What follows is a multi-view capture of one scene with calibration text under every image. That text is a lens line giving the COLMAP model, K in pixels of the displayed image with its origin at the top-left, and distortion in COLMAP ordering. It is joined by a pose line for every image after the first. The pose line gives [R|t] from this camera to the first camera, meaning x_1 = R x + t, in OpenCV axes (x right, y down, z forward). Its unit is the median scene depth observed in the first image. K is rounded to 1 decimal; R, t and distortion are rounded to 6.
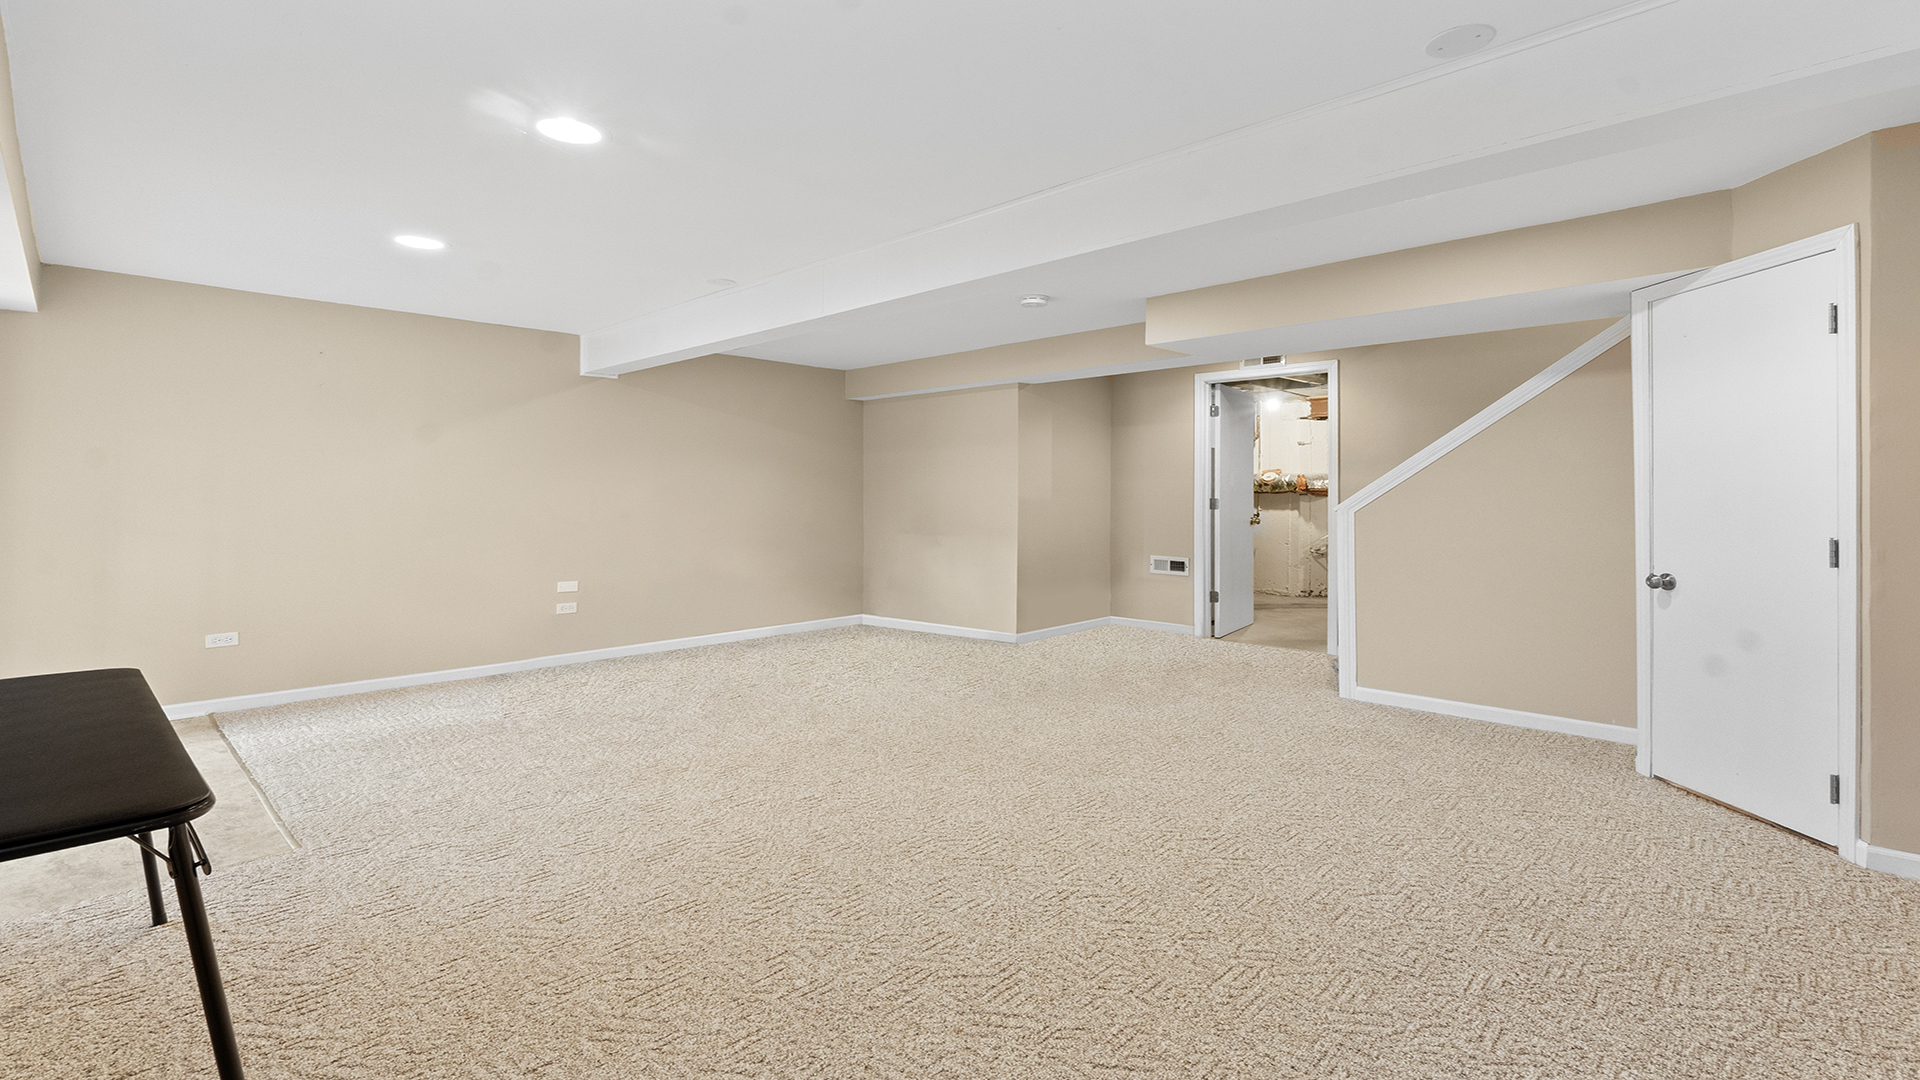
lens RADIAL K [[827.0, 0, 961.2], [0, 827.0, 501.3], [0, 0, 1]] dist [0.001010, 0.000631]
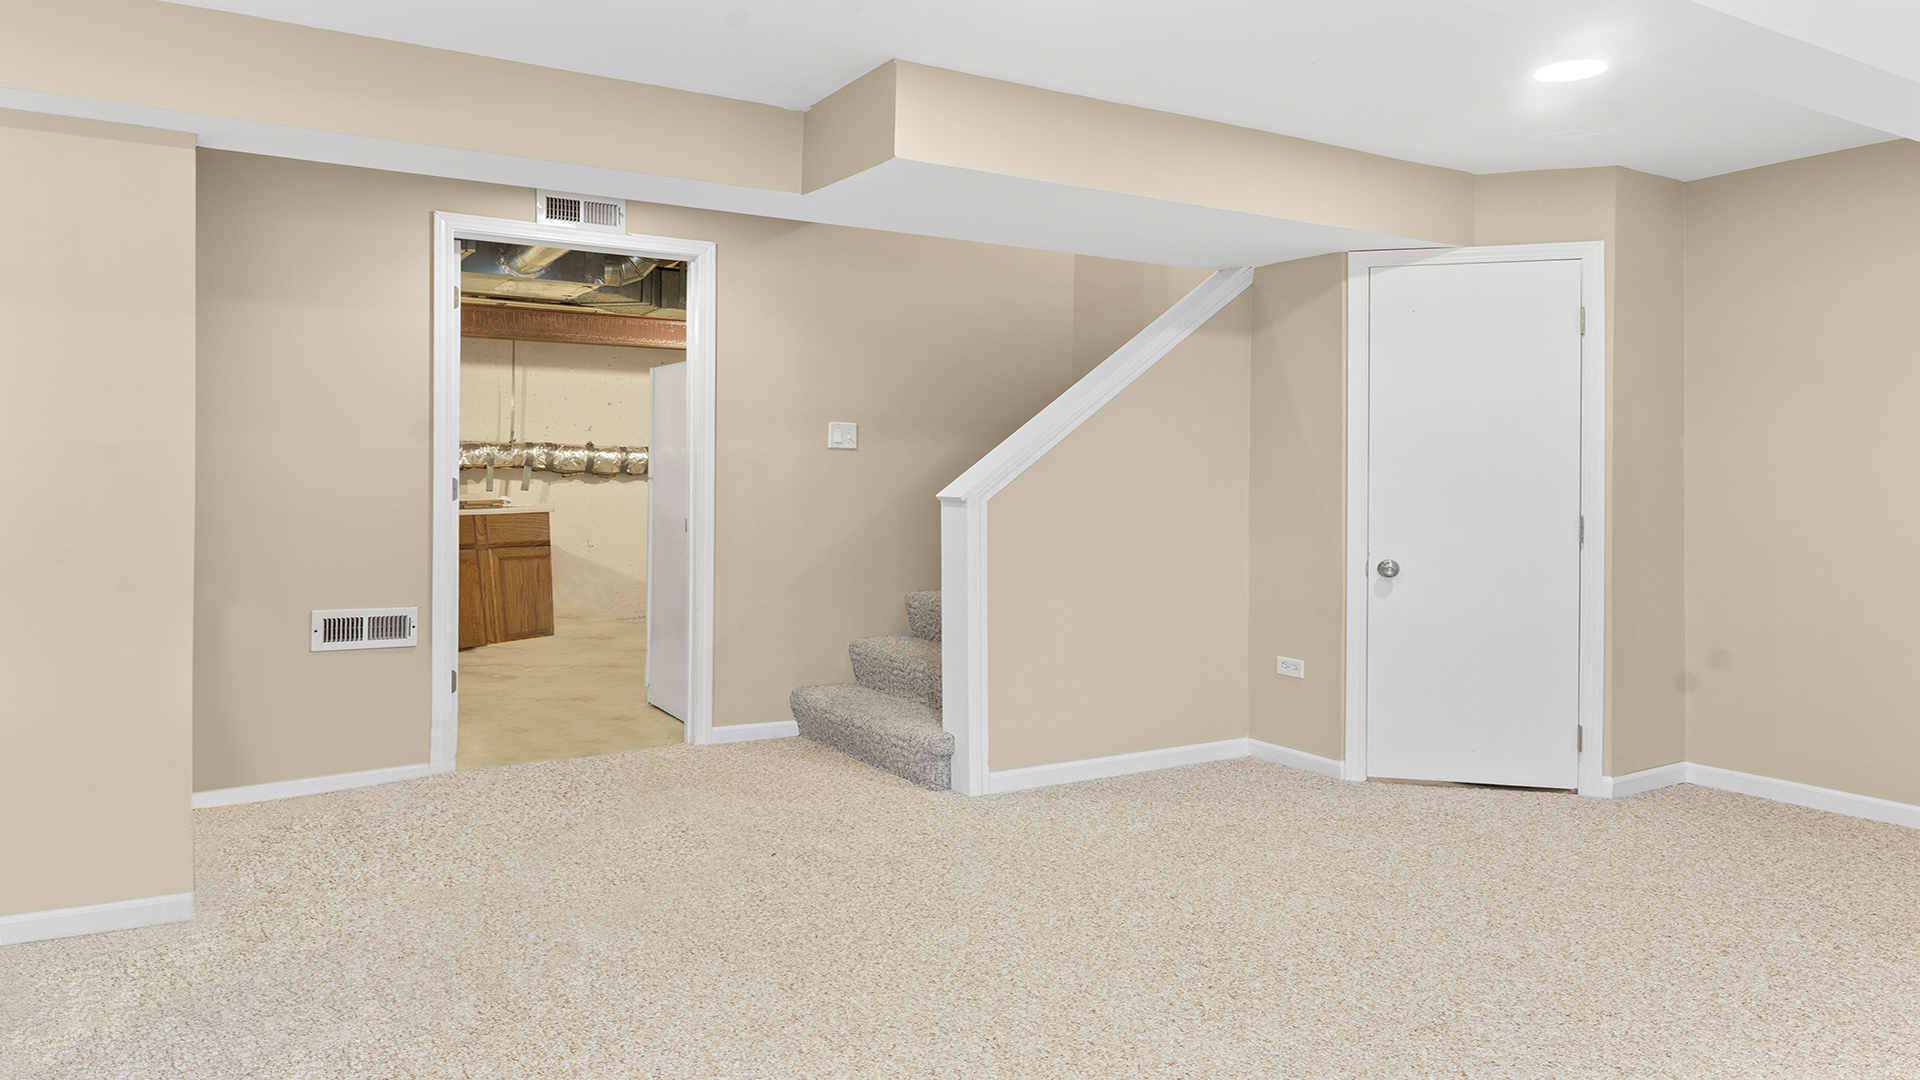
lens RADIAL K [[1299.6, 0, 960.3], [0, 1299.6, 497.0], [0, 0, 1]] dist [0.000464, -0.000136]
pose [[0.259030, 0.005632, 0.965853, -0.684419], [-0.001376, 0.999984, -0.005462, 0.023899], [-0.965868, 0.000086, 0.259034, 1.064267]]
